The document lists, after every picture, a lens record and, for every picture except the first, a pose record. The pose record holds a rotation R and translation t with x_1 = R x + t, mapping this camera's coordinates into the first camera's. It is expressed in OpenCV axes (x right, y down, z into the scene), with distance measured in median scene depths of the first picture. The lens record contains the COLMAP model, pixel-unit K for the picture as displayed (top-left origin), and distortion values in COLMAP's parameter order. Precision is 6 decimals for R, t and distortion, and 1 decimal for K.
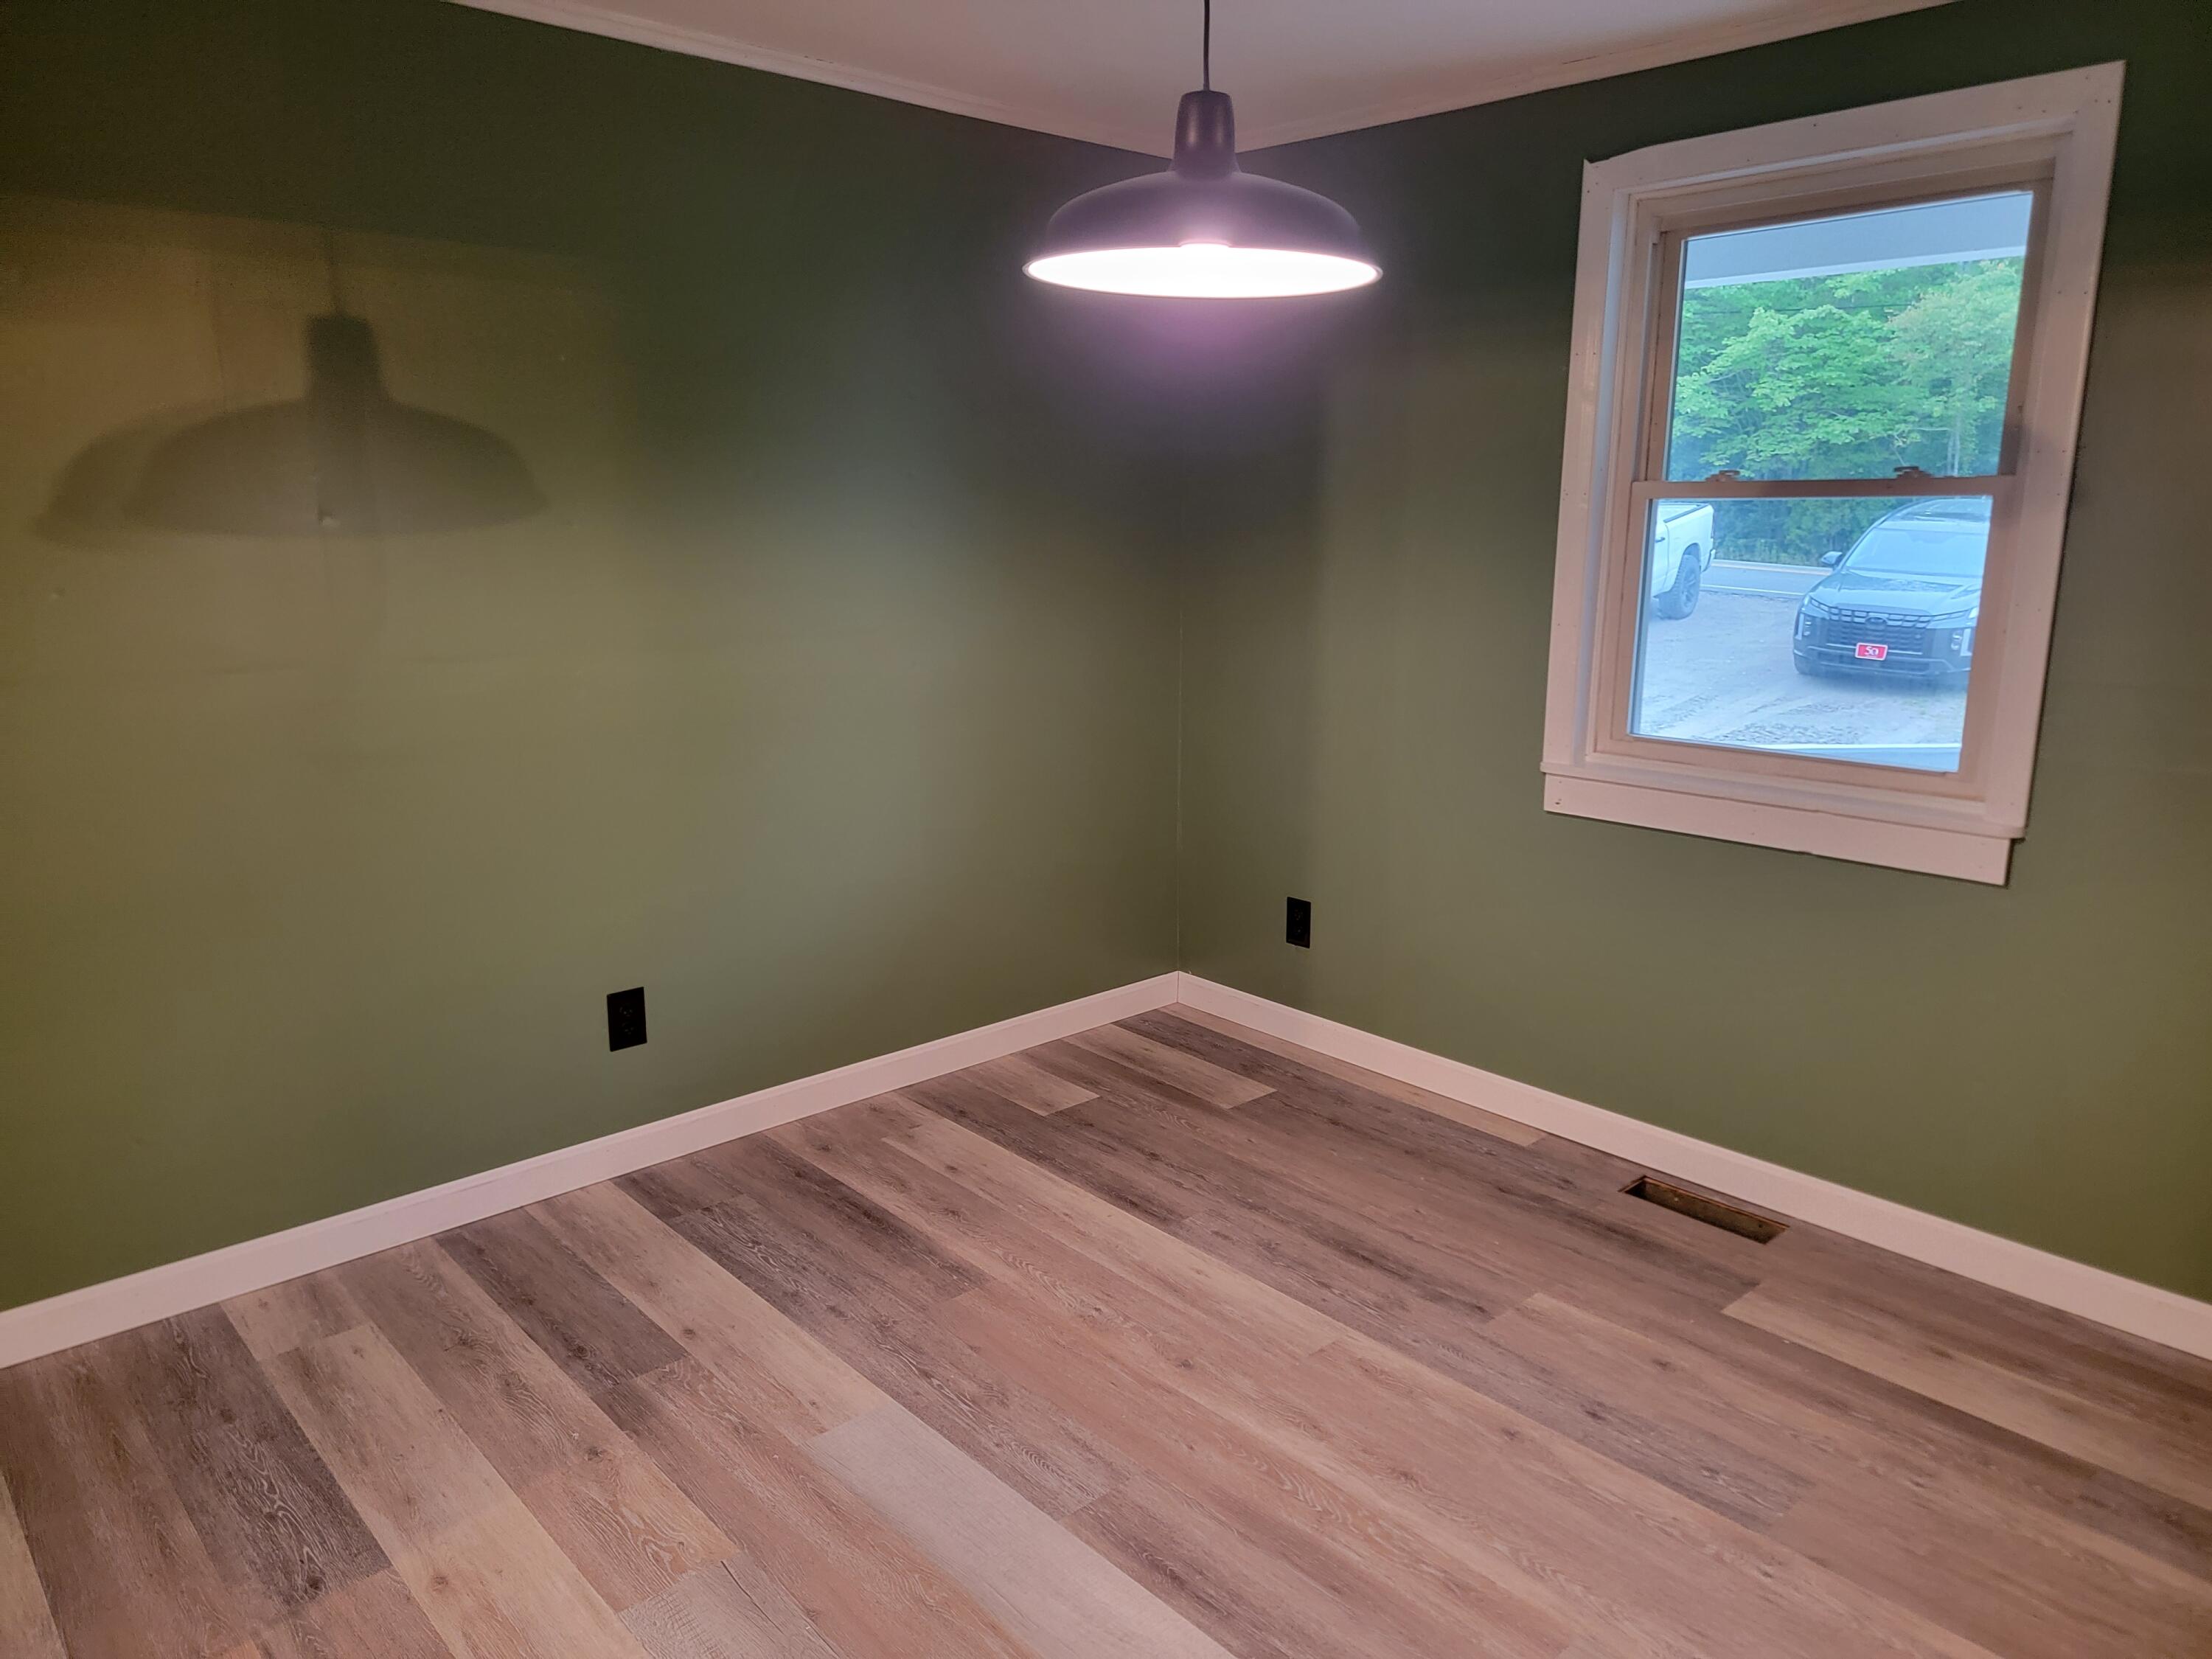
lens RADIAL K [[1523.5, 0, 1130.2], [0, 1523.5, 800.4], [0, 0, 1]] dist [0.076190, -0.059077]
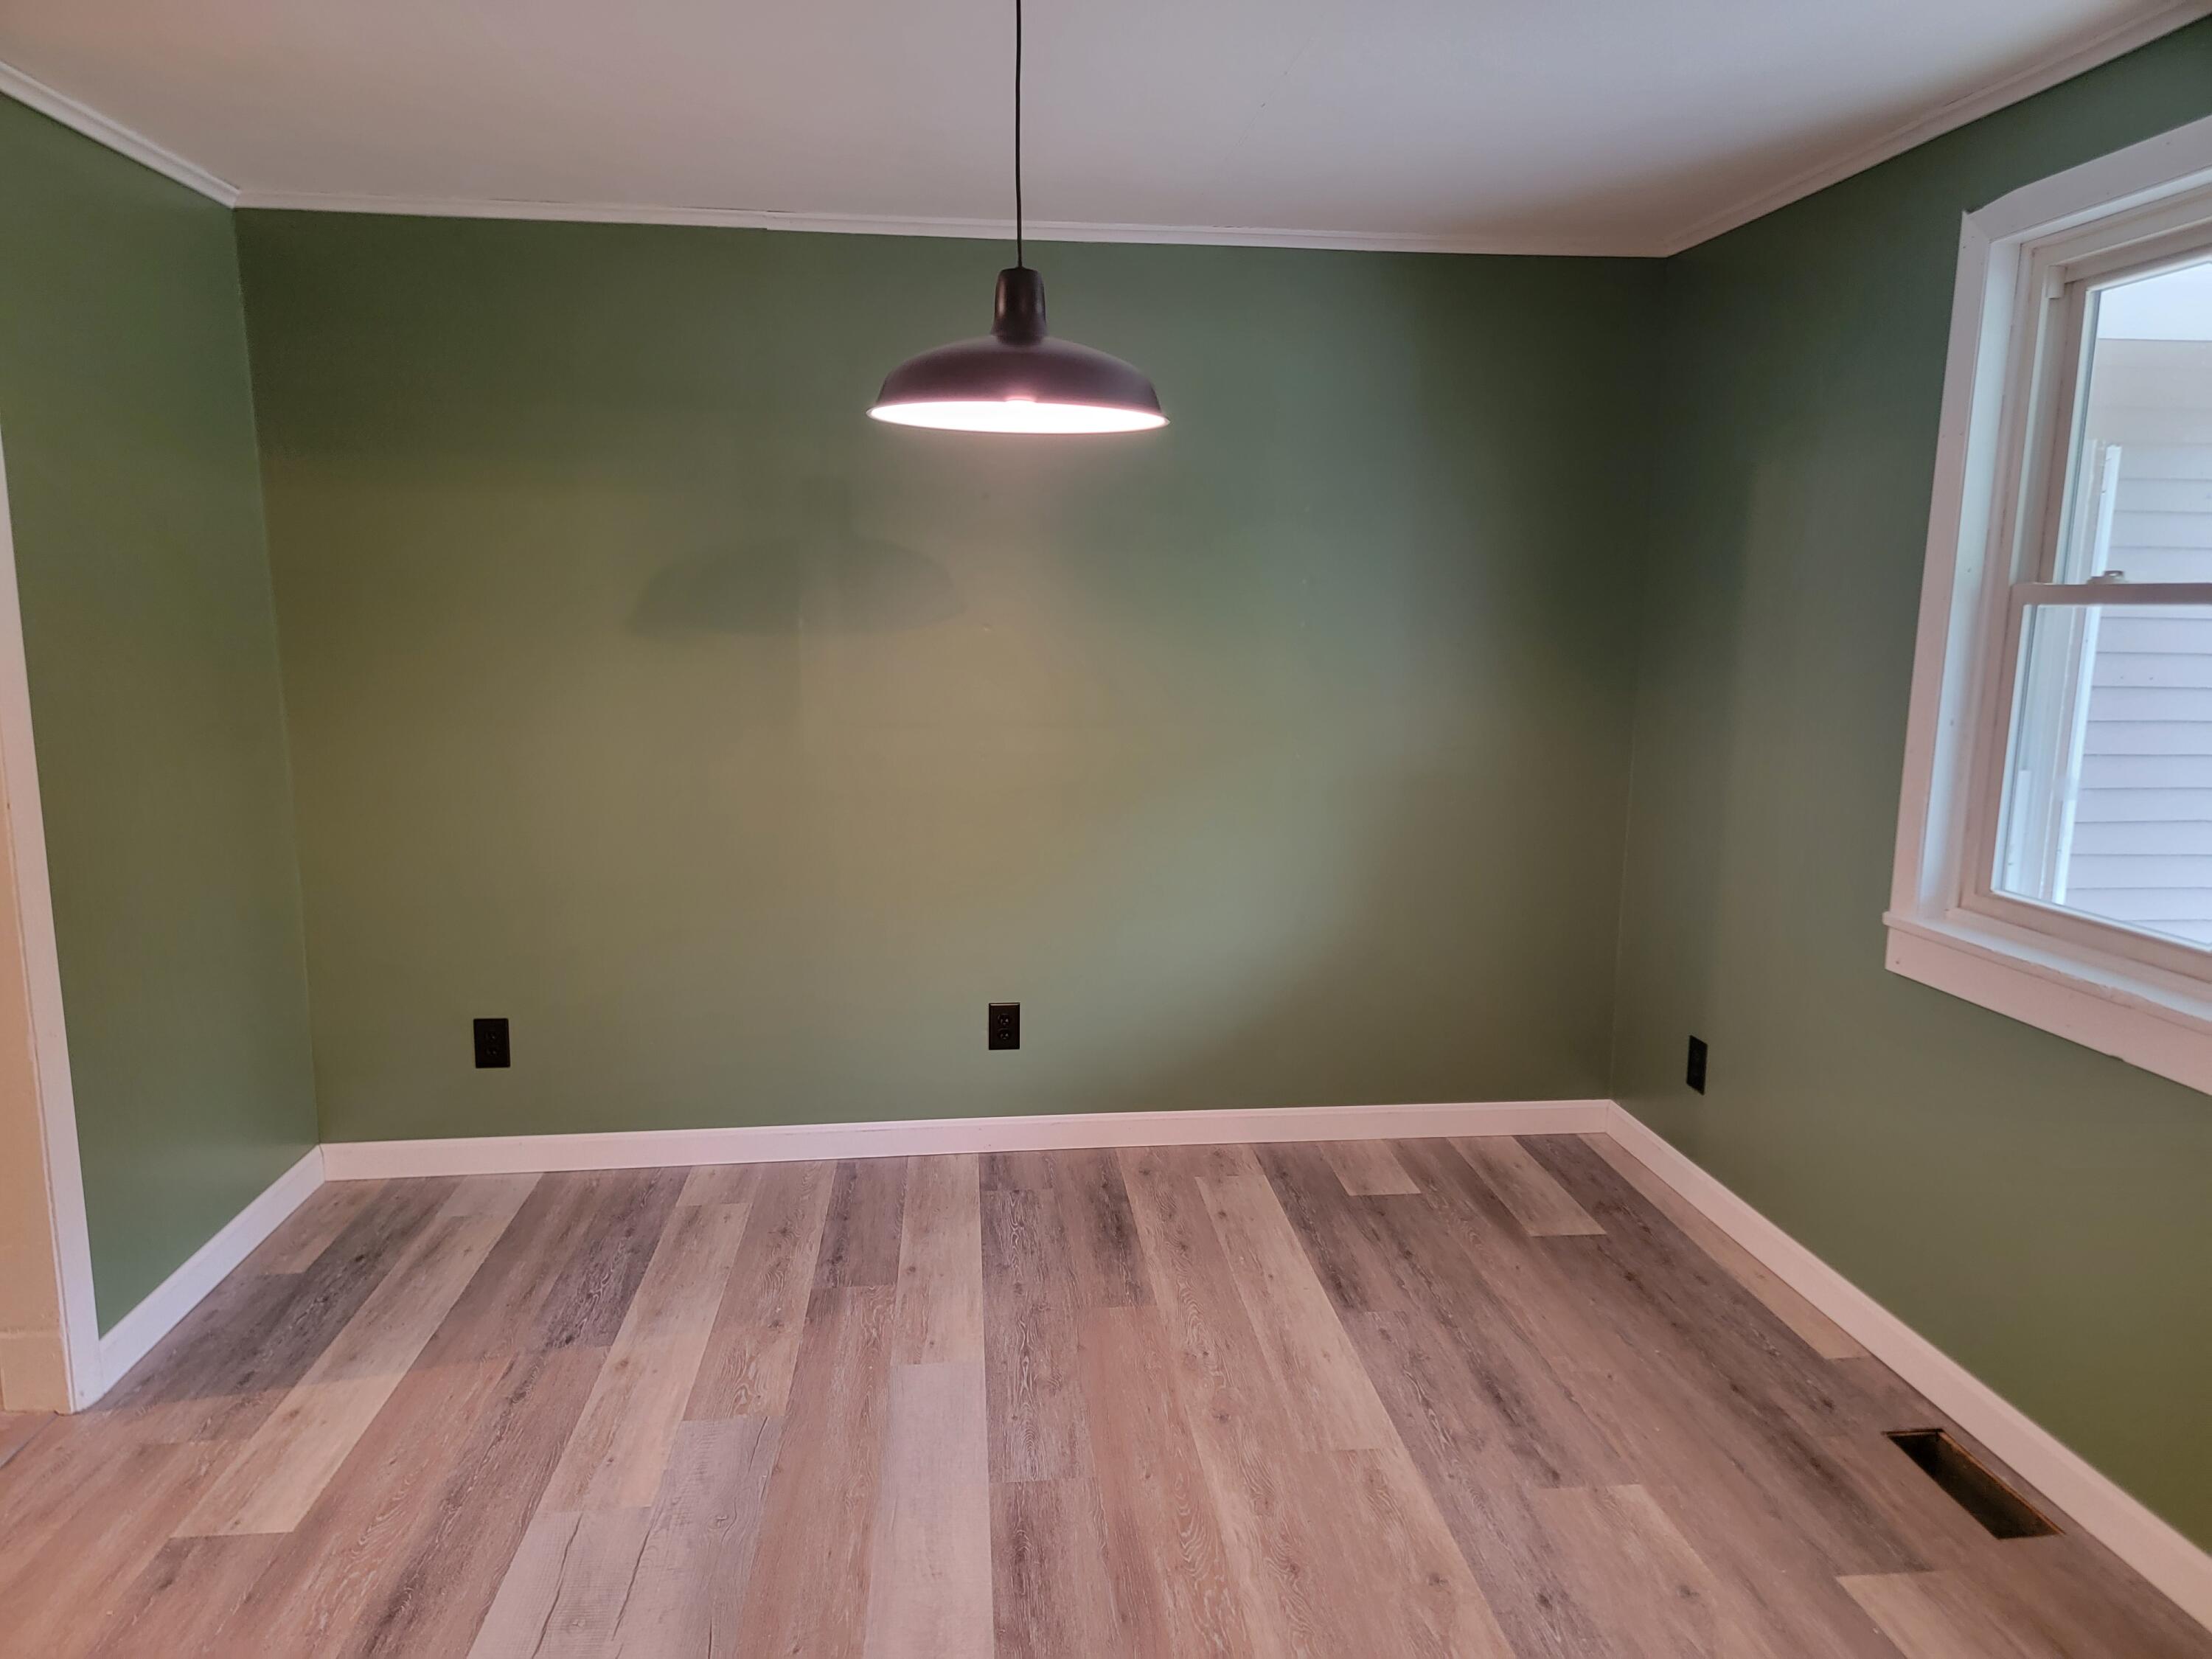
lens RADIAL K [[1526.8, 0, 1146.3], [0, 1526.8, 845.0], [0, 0, 1]] dist [0.085773, -0.062362]
pose [[0.804567, 0.094270, -0.586332, 0.521454], [-0.116310, 0.993213, 0.000088, -0.017336], [0.582361, 0.068126, 0.810071, 0.072162]]
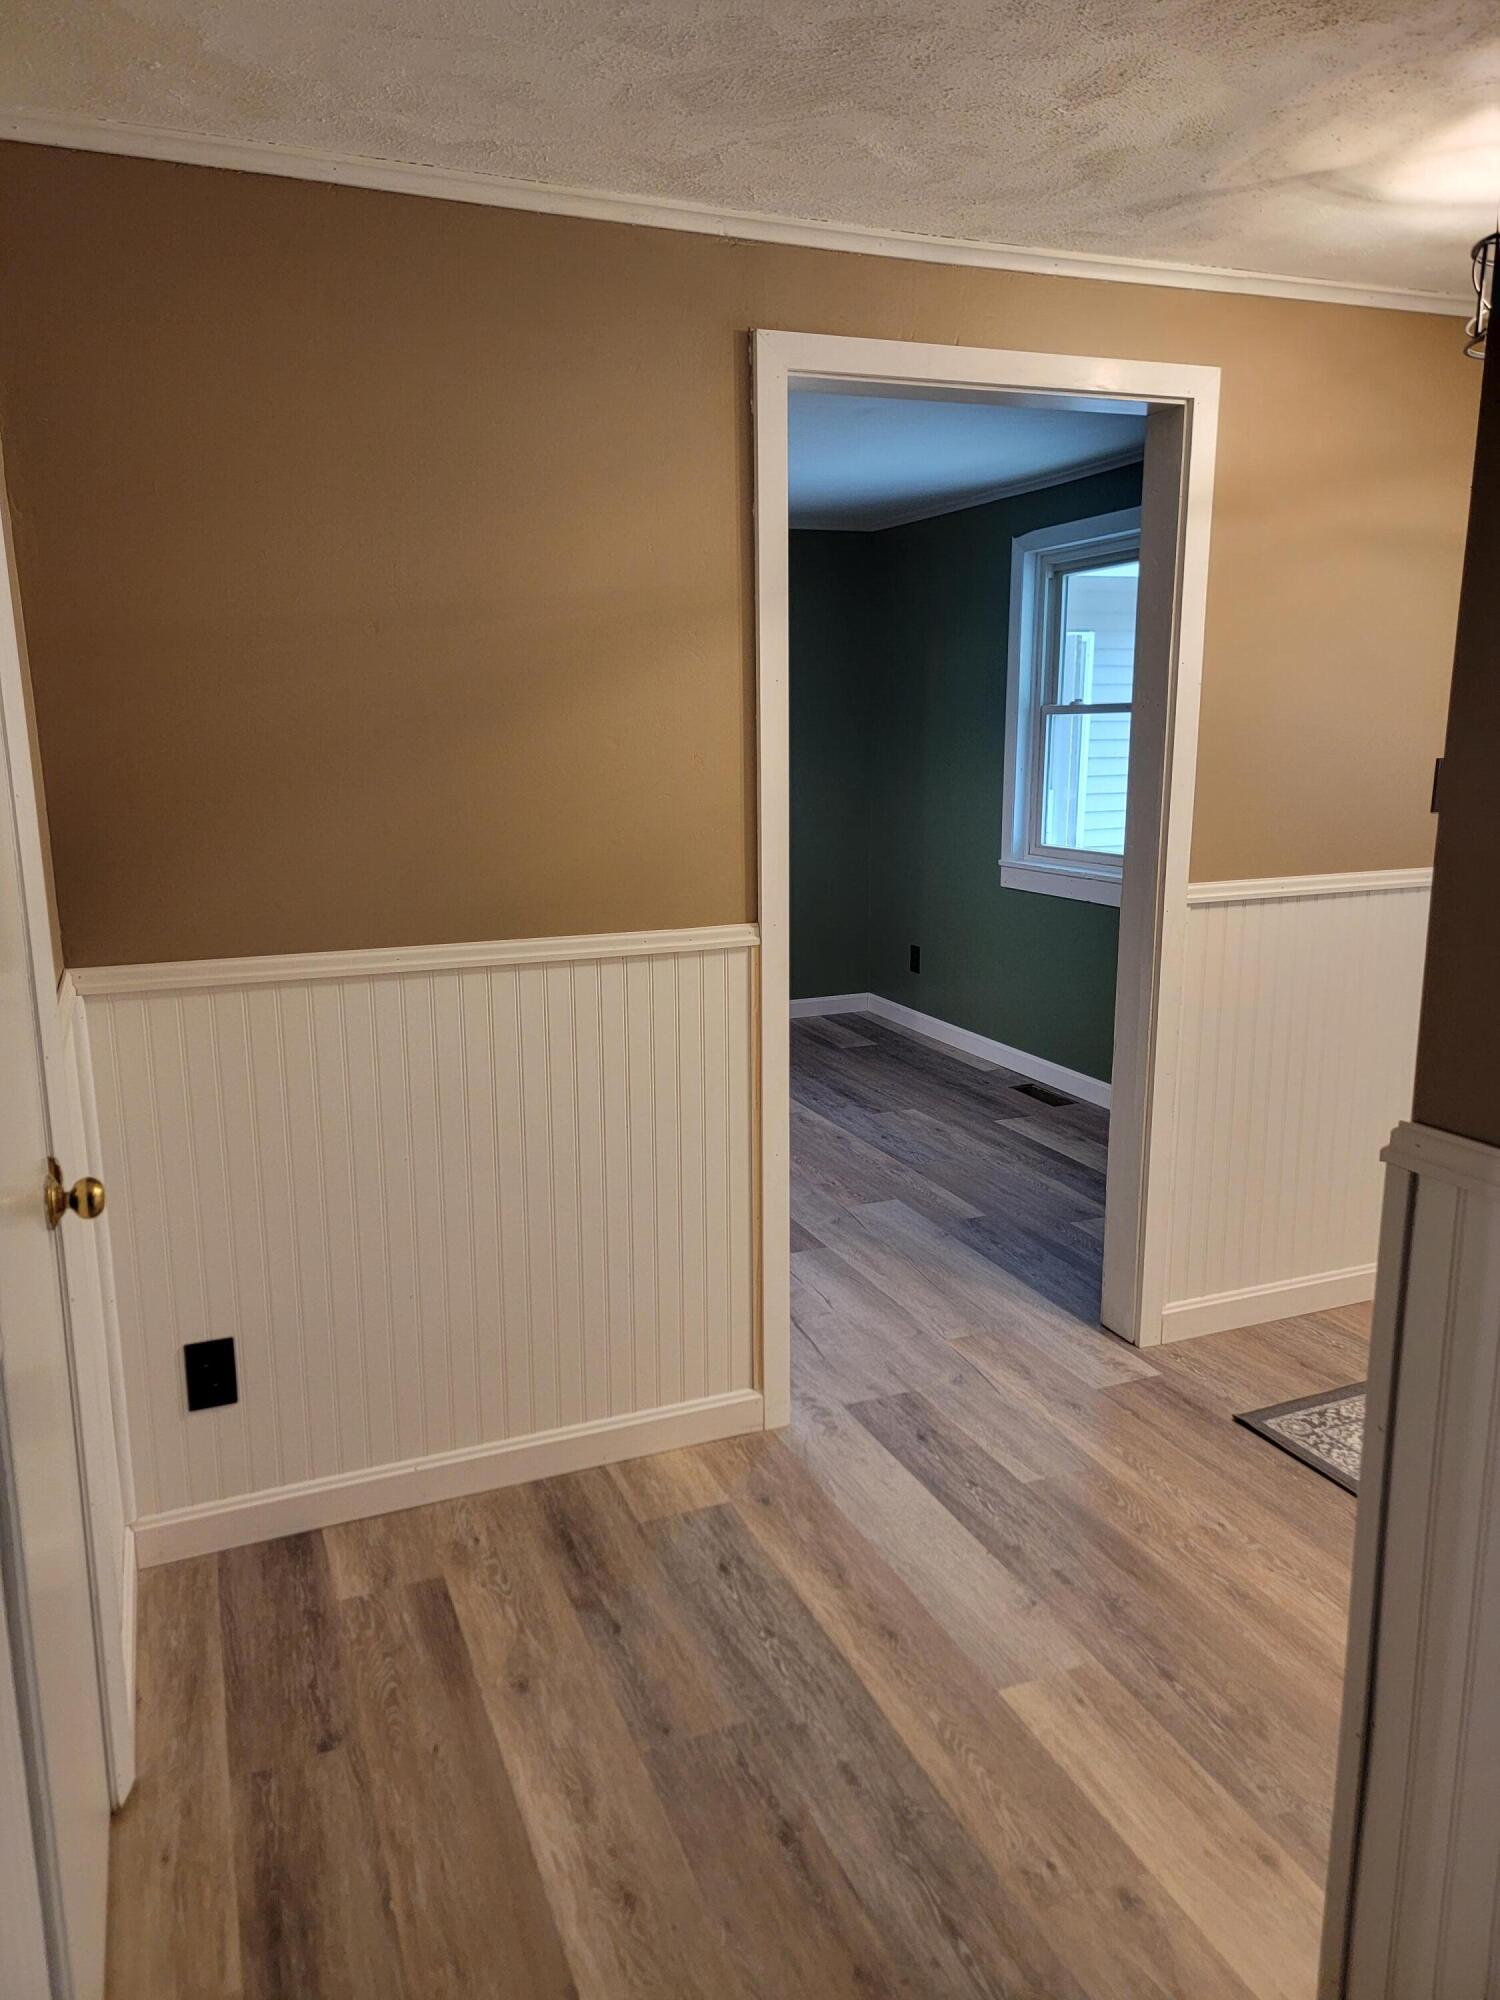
lens RADIAL K [[1380.5, 0, 741.0], [0, 1380.5, 1004.7], [0, 0, 1]] dist [0.085773, -0.062362]
pose [[0.933586, 0.051061, -0.354697, 0.684191], [-0.047507, 0.998695, 0.018726, 0.155154], [0.355191, -0.000632, 0.934794, -0.783701]]
